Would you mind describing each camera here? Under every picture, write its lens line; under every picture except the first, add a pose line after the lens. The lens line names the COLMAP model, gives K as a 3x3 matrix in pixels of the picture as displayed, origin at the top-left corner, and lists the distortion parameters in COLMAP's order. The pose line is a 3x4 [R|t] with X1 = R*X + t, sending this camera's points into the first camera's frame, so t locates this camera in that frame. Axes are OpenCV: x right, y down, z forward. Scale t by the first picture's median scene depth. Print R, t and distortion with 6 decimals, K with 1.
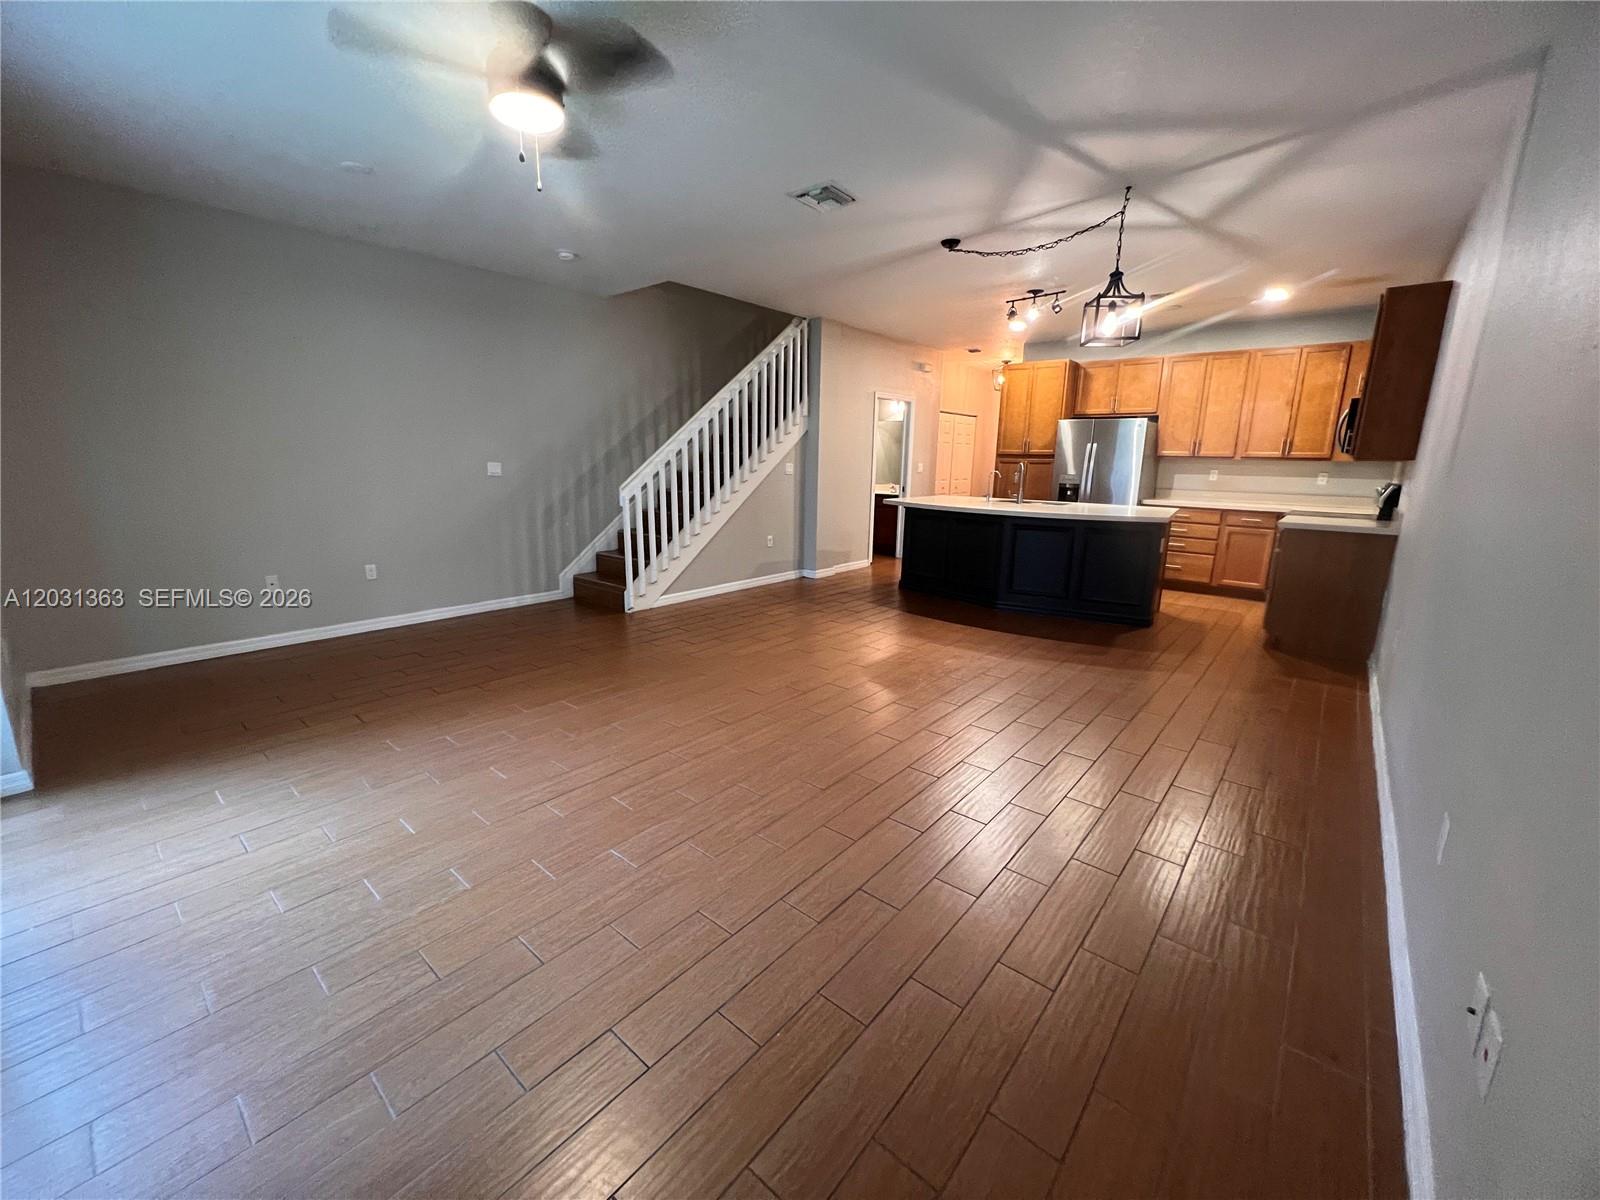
lens RADIAL K [[643.4, 0, 811.4], [0, 643.4, 598.2], [0, 0, 1]] dist [0.013957, -0.000016]
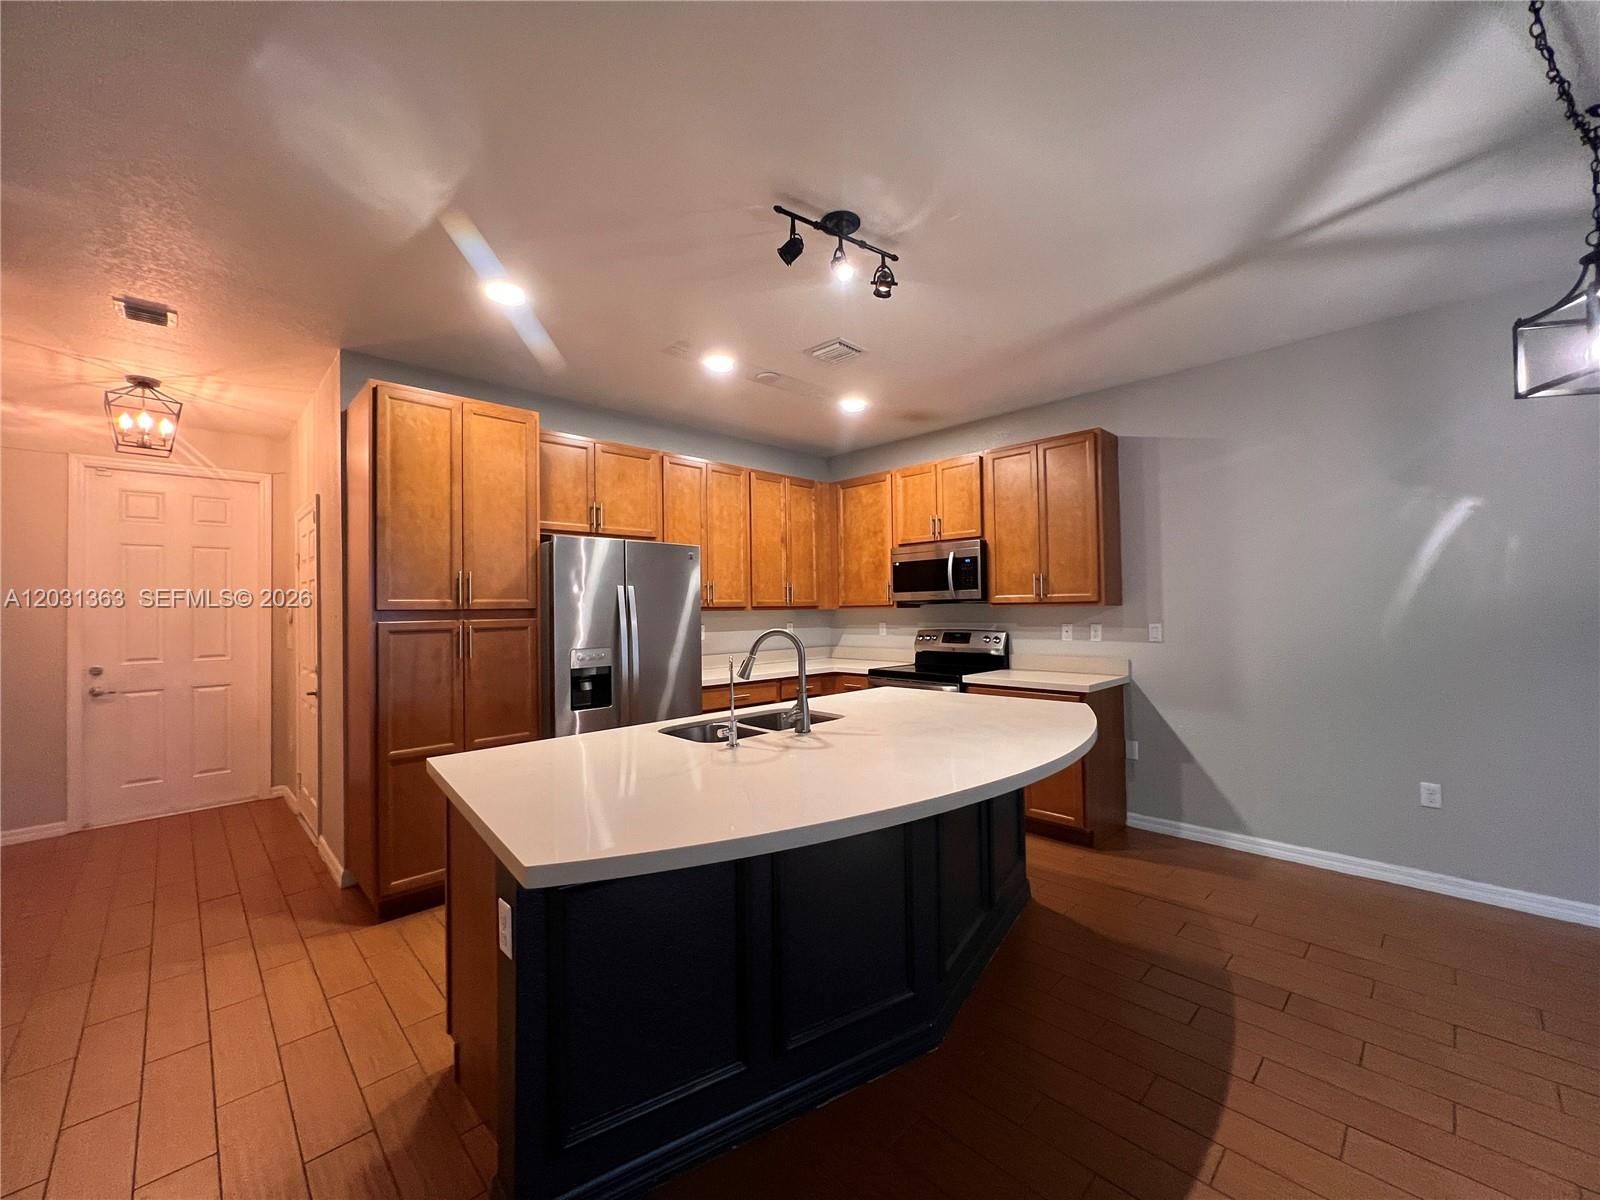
lens RADIAL K [[643.4, 0, 804.6], [0, 643.4, 596.6], [0, 0, 1]] dist [0.013957, -0.000016]
pose [[0.087487, -0.003011, 0.996161, -0.081760], [0.237343, 0.971261, -0.017908, -0.261037], [-0.967478, 0.237999, 0.085687, 1.139375]]
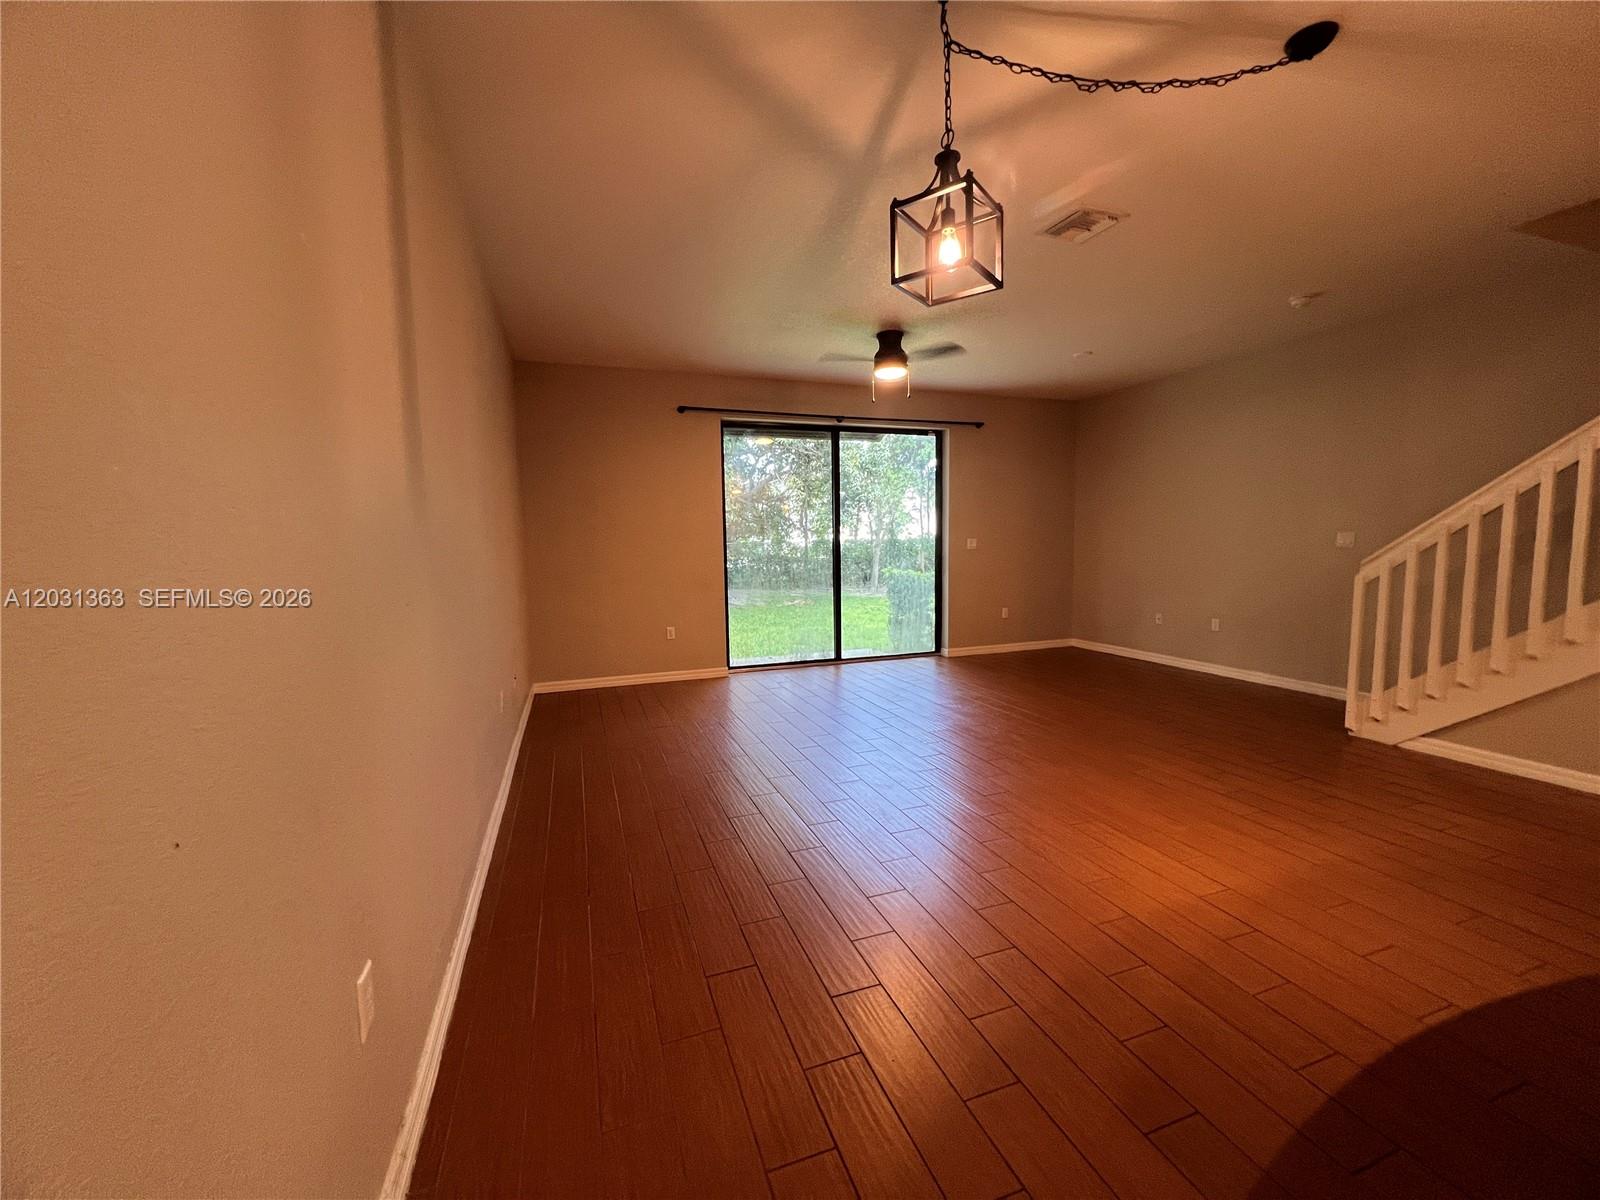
lens RADIAL K [[643.4, 0, 806.4], [0, 643.4, 606.9], [0, 0, 1]] dist [0.013957, -0.000016]
pose [[-0.491624, 0.082752, -0.866867, 0.708314], [-0.185611, 0.962640, 0.197160, -0.164041], [0.850796, 0.257829, -0.457898, 0.861396]]
